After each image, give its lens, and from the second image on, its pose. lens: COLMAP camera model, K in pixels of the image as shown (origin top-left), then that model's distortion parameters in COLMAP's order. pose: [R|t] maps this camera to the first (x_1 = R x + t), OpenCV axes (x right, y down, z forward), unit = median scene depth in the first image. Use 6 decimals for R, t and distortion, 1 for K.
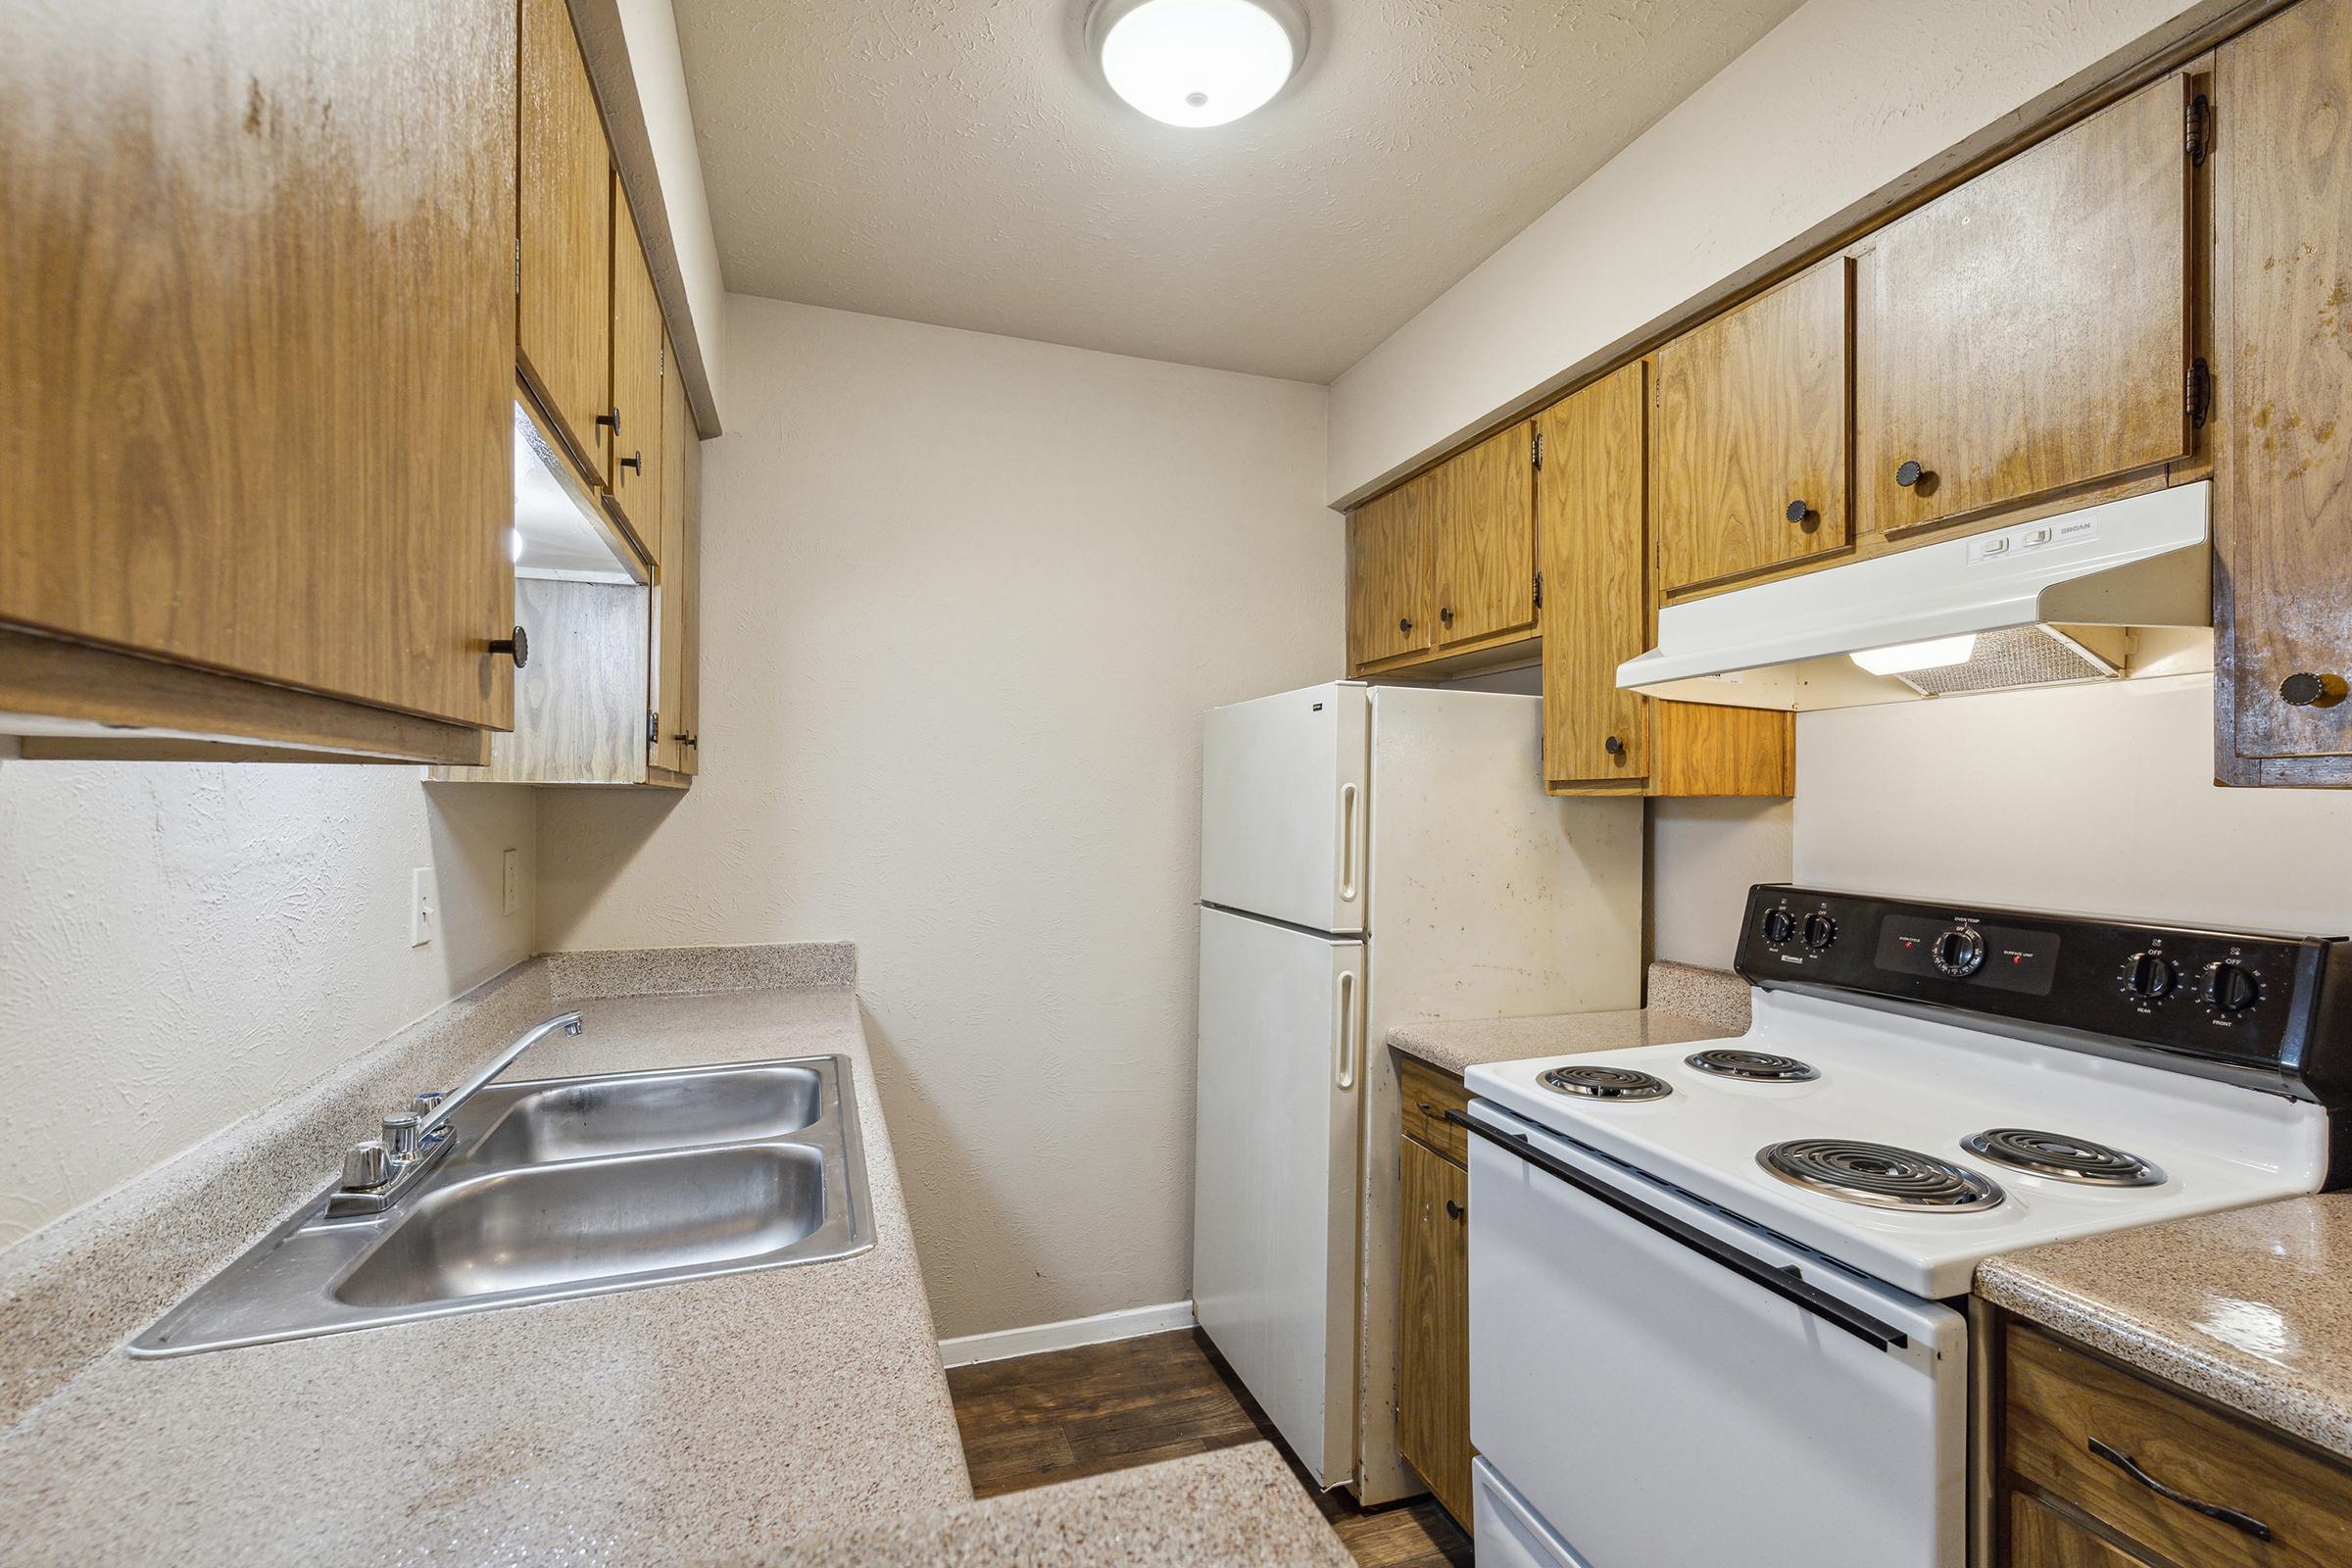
lens RADIAL K [[1056.9, 0, 1176.0], [0, 1056.9, 784.0], [0, 0, 1]] dist [0.001730, 0.000031]
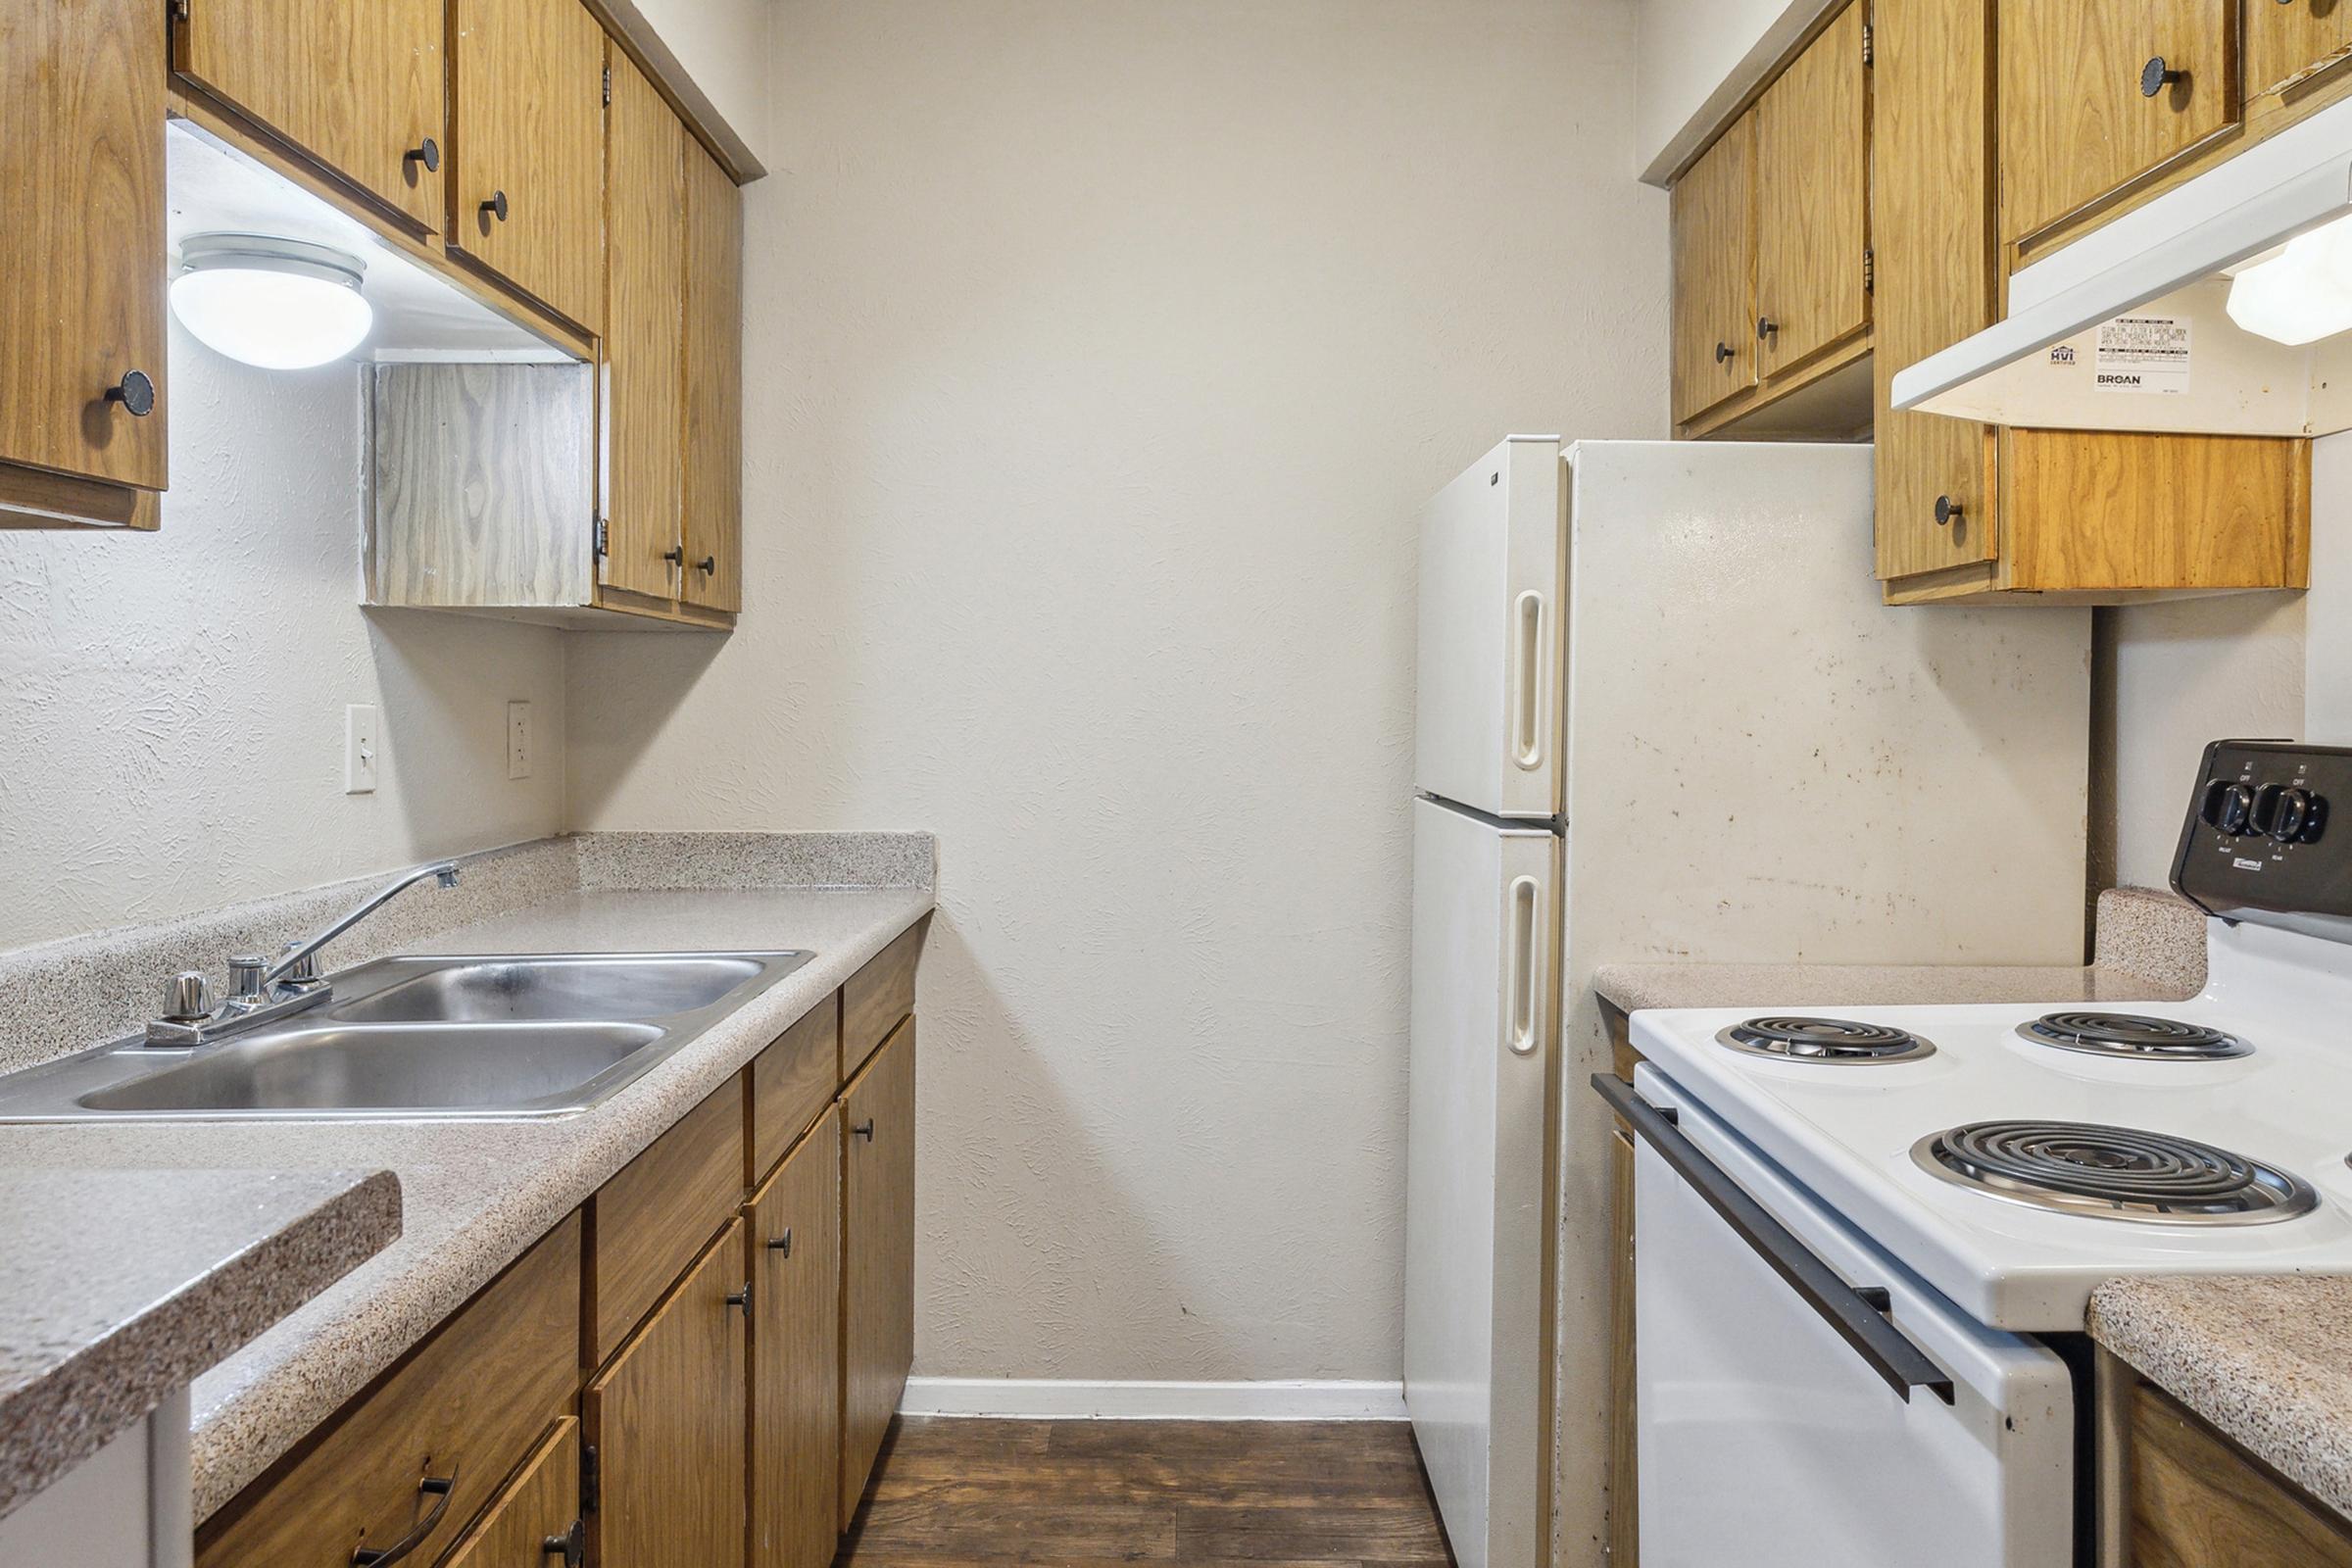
lens RADIAL K [[1595.5, 0, 1171.9], [0, 1595.5, 700.7], [0, 0, 1]] dist [0.001399, -0.001525]
pose [[0.942164, -0.005281, -0.335110, 0.294888], [0.009512, 0.999894, 0.010985, 0.056418], [0.335017, -0.013537, 0.942115, -0.009445]]
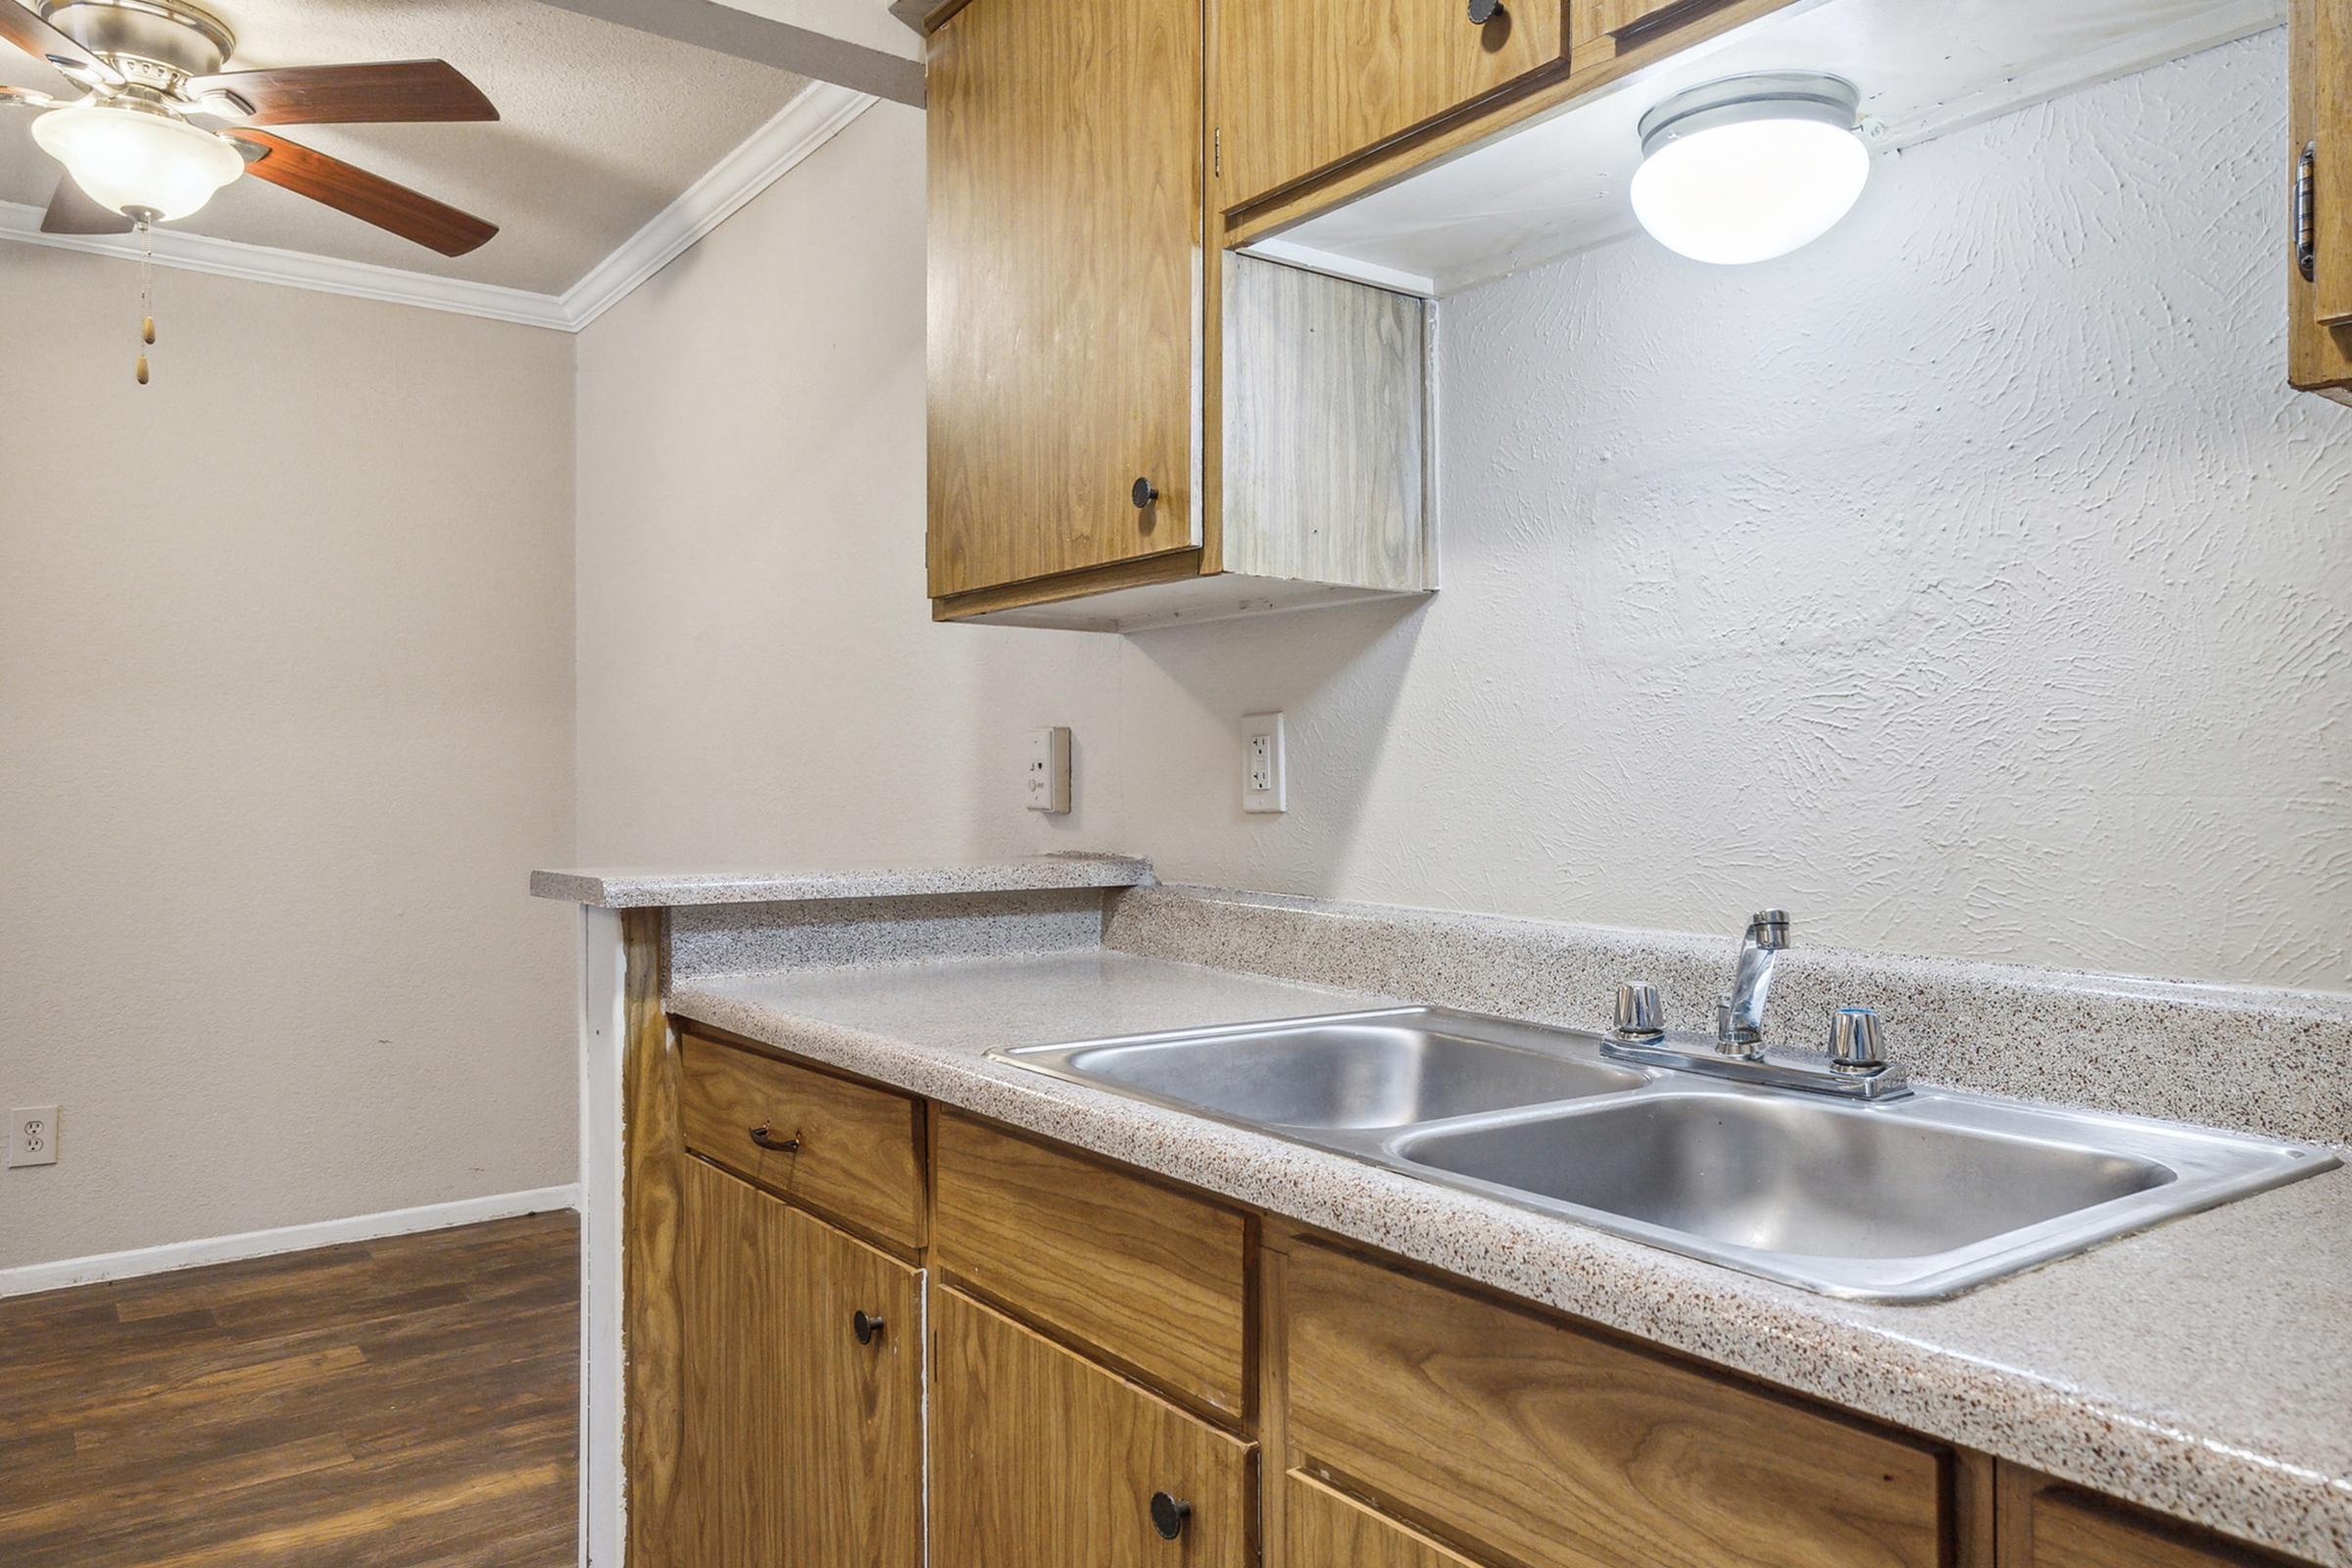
lens RADIAL K [[1569.1, 0, 1176.0], [0, 1569.1, 784.0], [0, 0, 1]] dist [0.004433, 0.000666]
pose [[-0.953247, 0.000490, -0.302192, -0.013013], [0.004028, 0.999930, -0.011085, 0.112284], [0.302165, -0.011784, -0.953183, 1.201031]]
